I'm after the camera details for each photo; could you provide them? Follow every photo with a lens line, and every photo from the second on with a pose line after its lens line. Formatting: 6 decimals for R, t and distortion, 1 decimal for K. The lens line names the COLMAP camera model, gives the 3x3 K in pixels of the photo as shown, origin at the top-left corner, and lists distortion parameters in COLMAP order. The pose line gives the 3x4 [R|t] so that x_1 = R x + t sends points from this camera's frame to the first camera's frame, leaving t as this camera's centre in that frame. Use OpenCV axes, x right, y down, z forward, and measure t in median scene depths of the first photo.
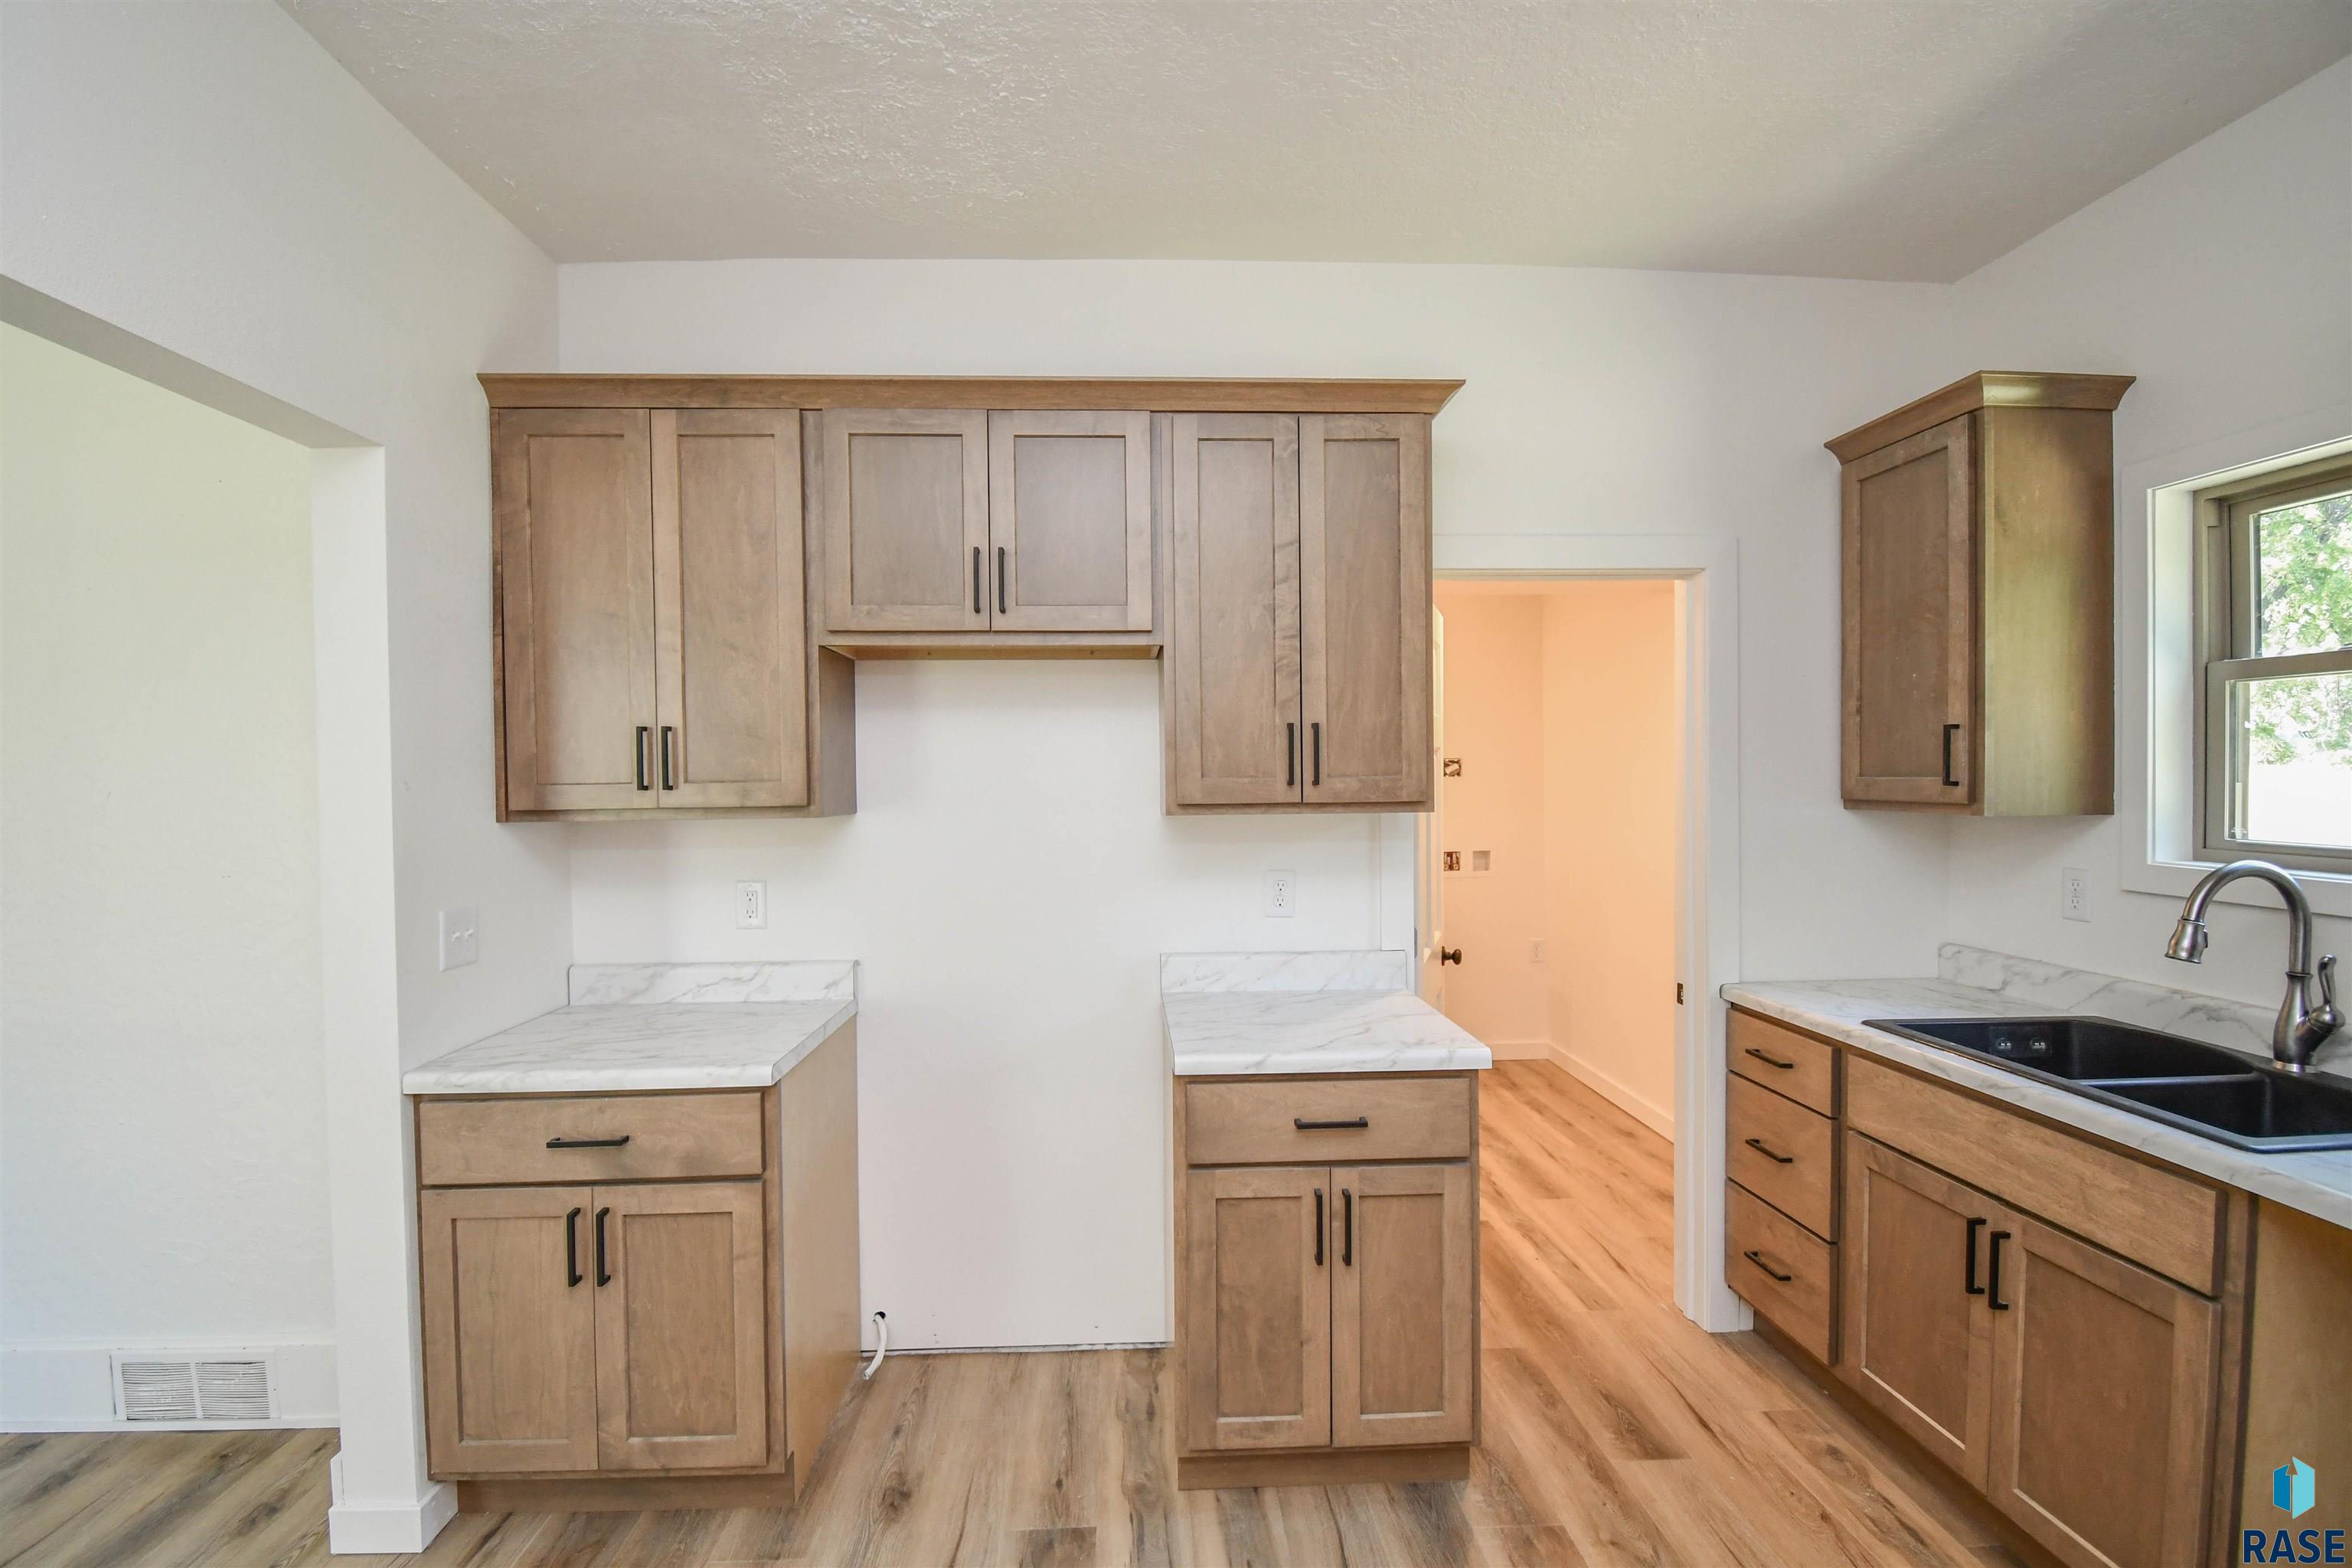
lens RADIAL K [[1059.3, 0, 1167.0], [0, 1059.3, 783.9], [0, 0, 1]] dist [0.015939, -0.025186]
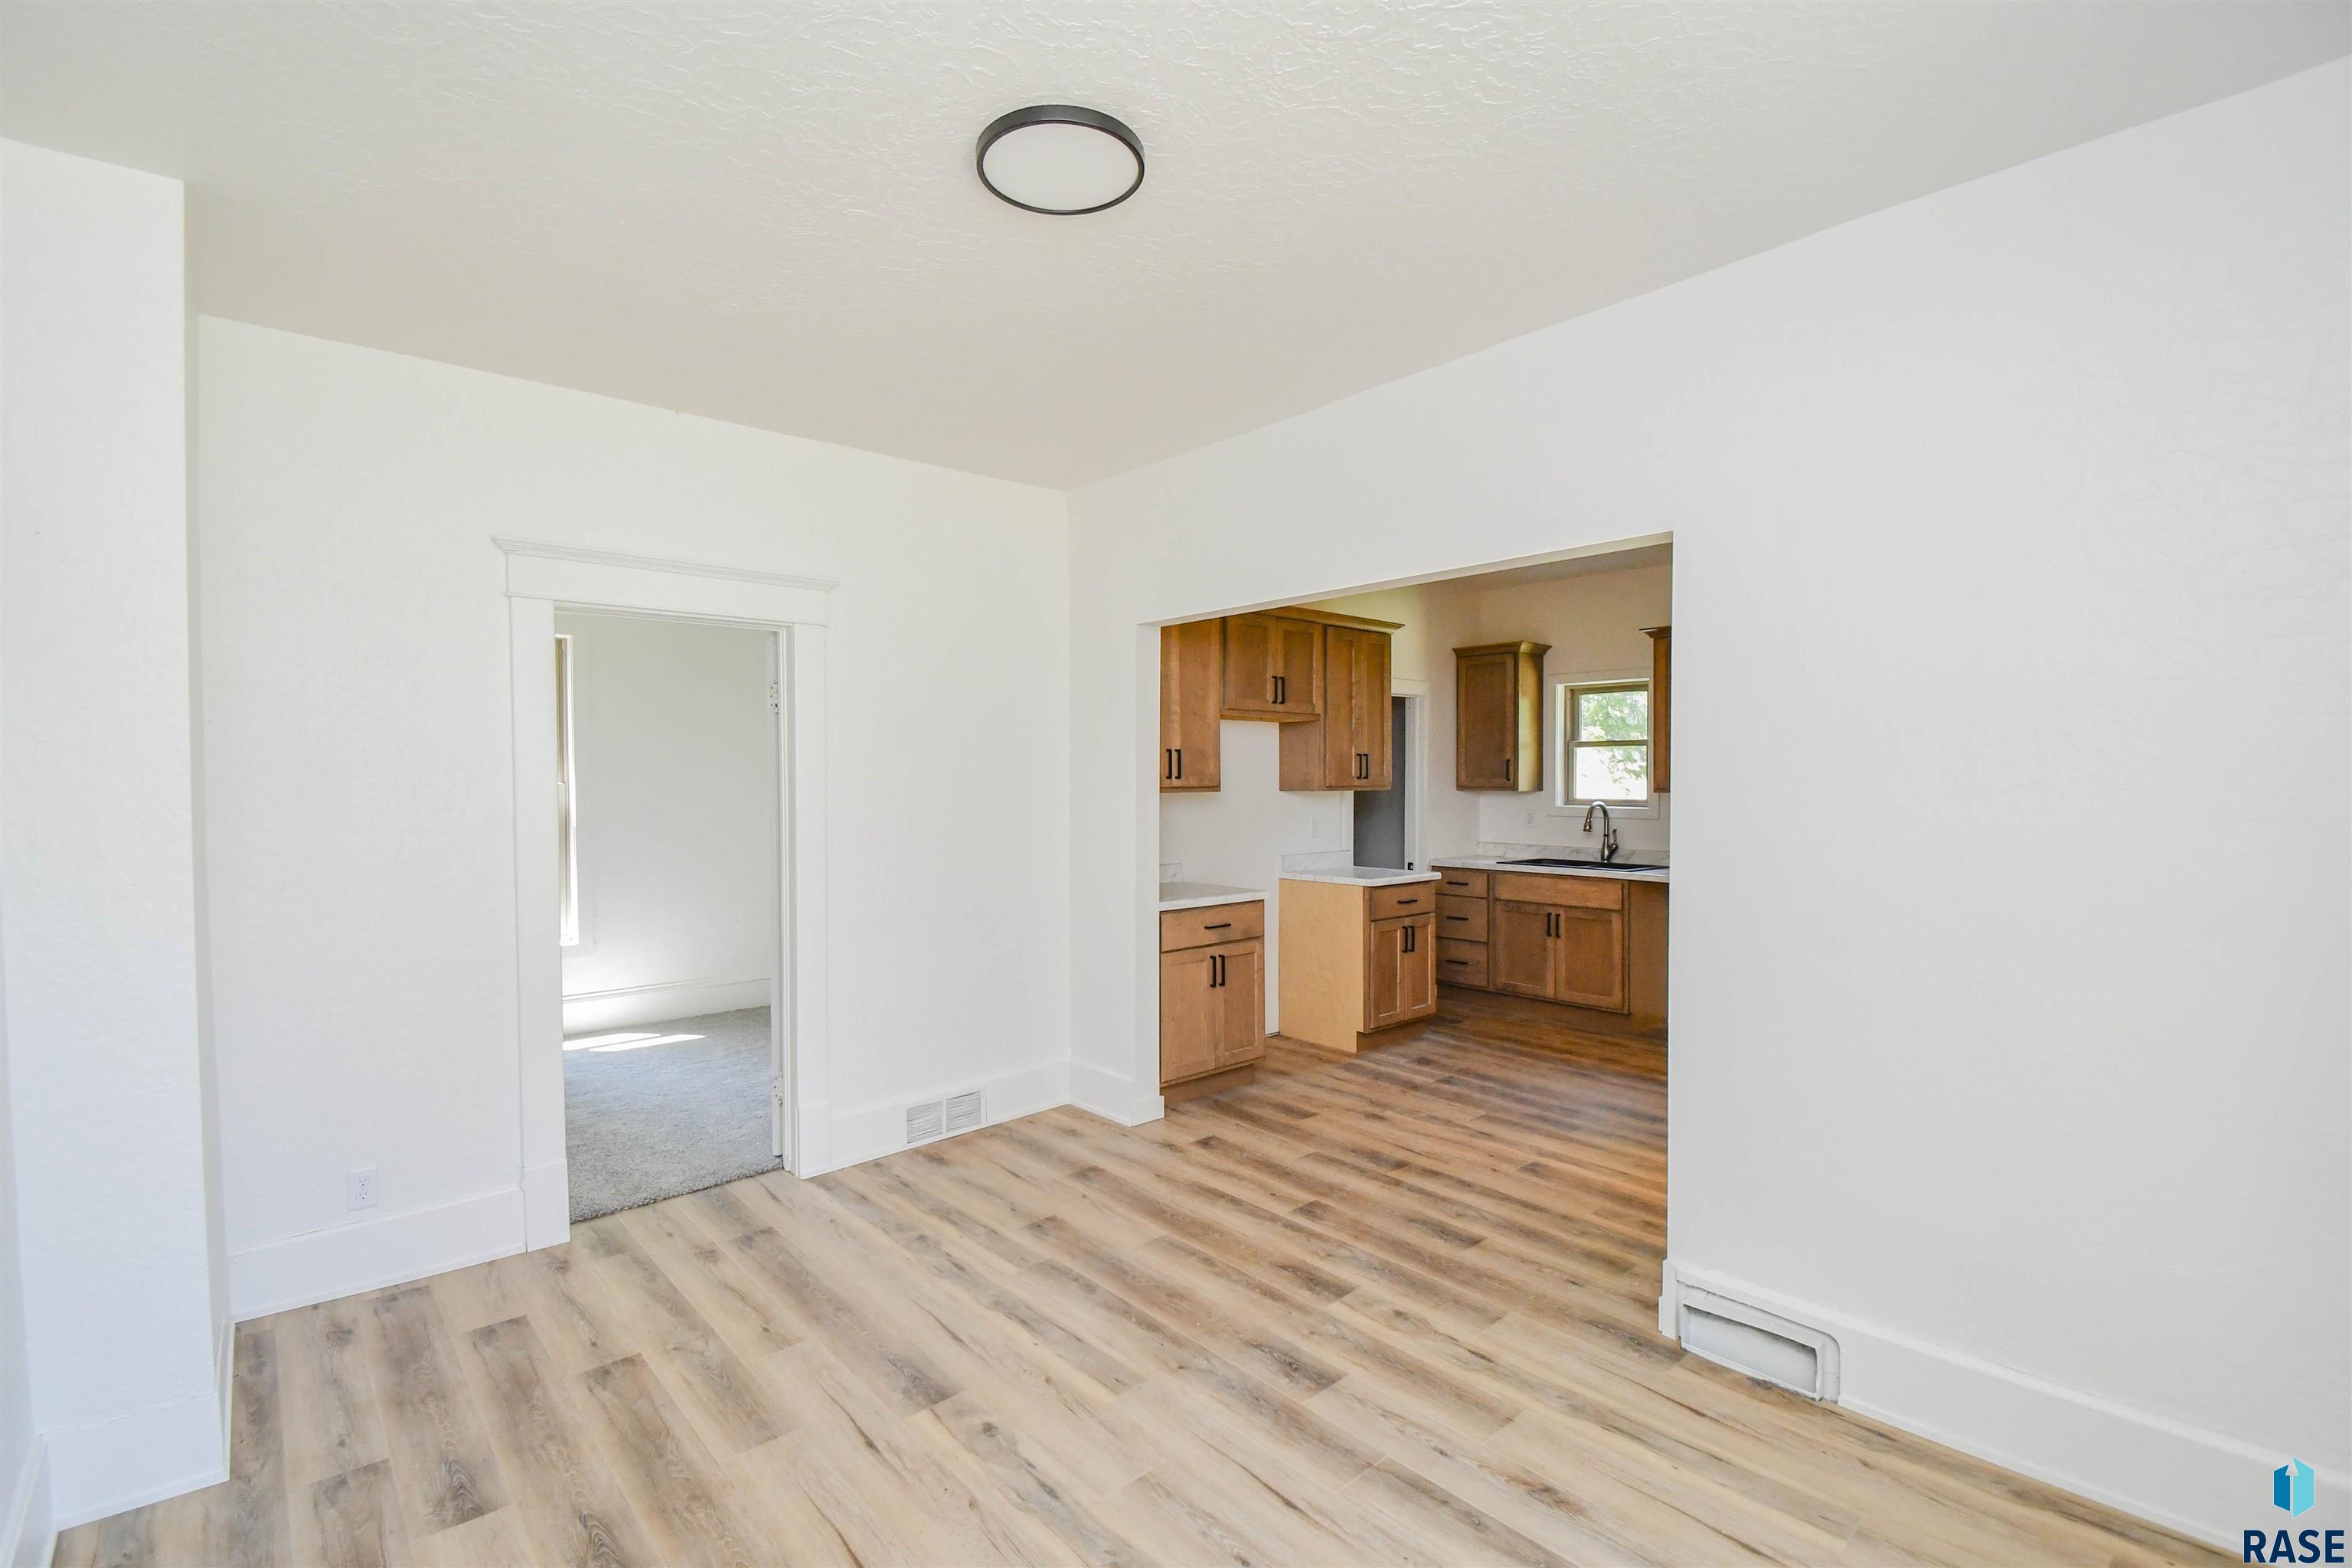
lens RADIAL K [[1059.3, 0, 1167.0], [0, 1059.3, 783.9], [0, 0, 1]] dist [0.015939, -0.025186]
pose [[0.777023, 0.005680, 0.629446, -2.051296], [0.000385, 0.999955, -0.009499, 0.041766], [-0.629472, 0.007623, 0.776986, -0.741274]]
